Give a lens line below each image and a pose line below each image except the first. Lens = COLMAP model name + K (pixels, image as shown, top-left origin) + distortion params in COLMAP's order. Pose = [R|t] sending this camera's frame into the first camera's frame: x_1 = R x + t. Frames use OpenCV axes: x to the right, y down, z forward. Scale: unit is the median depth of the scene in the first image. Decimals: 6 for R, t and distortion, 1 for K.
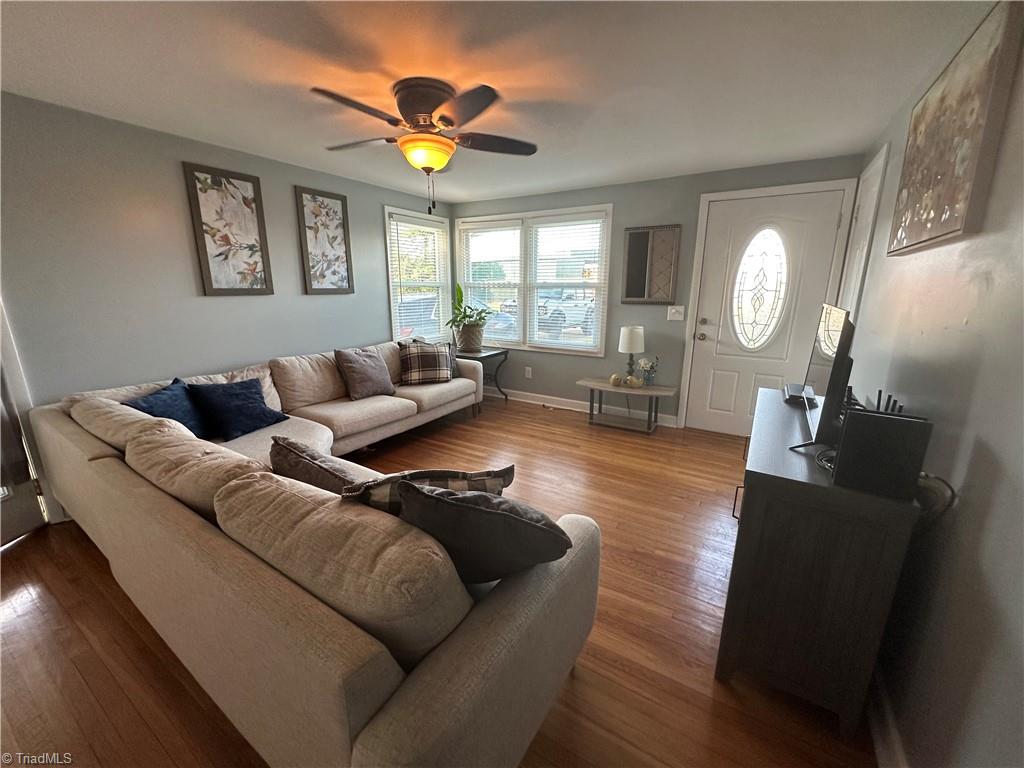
lens RADIAL K [[409.5, 0, 509.5], [0, 409.5, 384.9], [0, 0, 1]] dist [-0.000731, -0.000405]
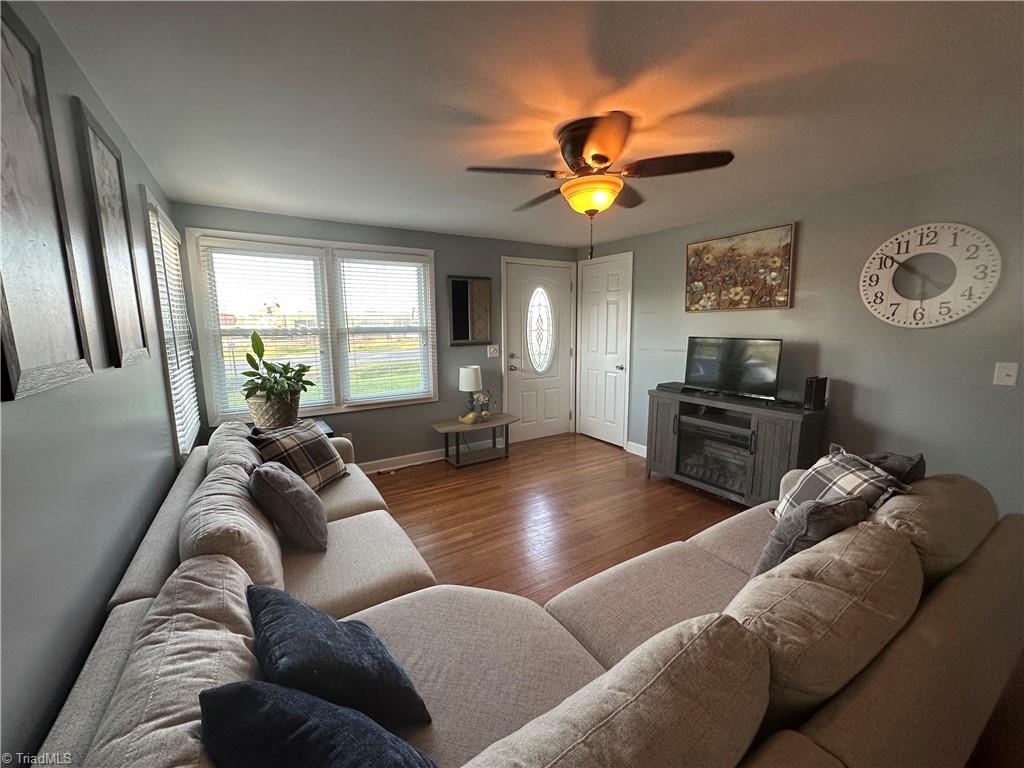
lens RADIAL K [[409.5, 0, 510.6], [0, 409.5, 385.0], [0, 0, 1]] dist [-0.000731, -0.000405]
pose [[0.431236, -0.143519, 0.890751, -0.662800], [0.224443, 0.973296, 0.048160, -0.131940], [-0.873877, 0.179155, 0.451932, 0.463927]]
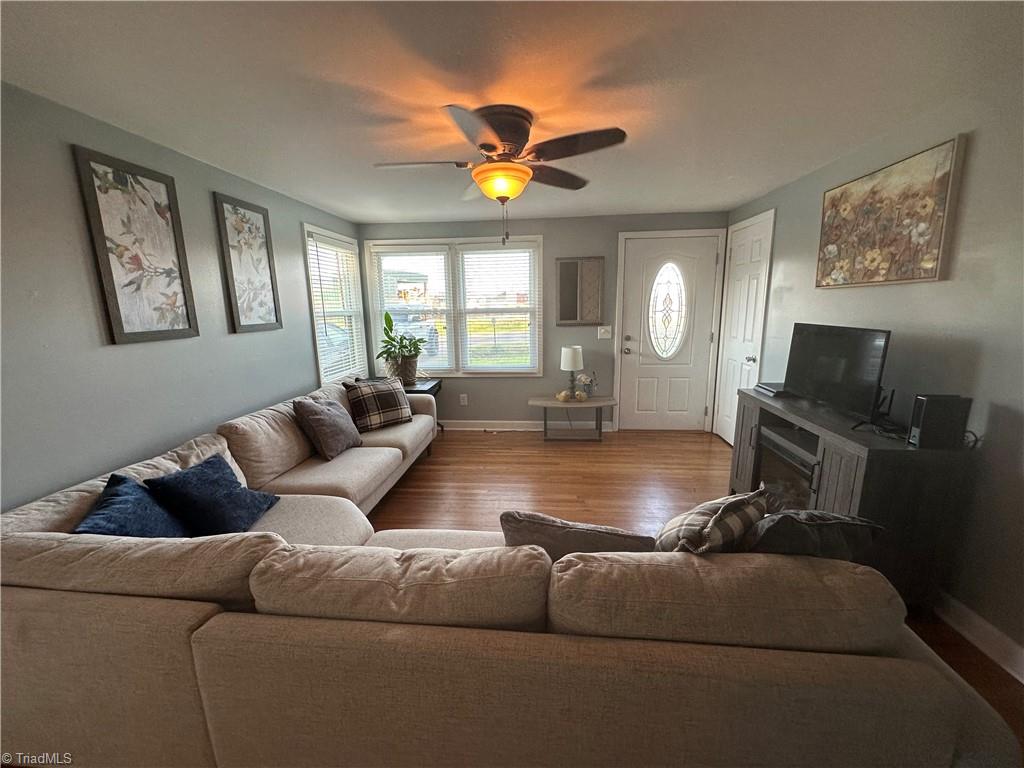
lens RADIAL K [[409.5, 0, 510.8], [0, 409.5, 385.2], [0, 0, 1]] dist [-0.000731, -0.000405]
pose [[0.890838, -0.108339, 0.441215, -0.368899], [0.127802, 0.991693, -0.014532, -0.047362], [-0.435975, 0.069333, 0.897284, 0.097966]]
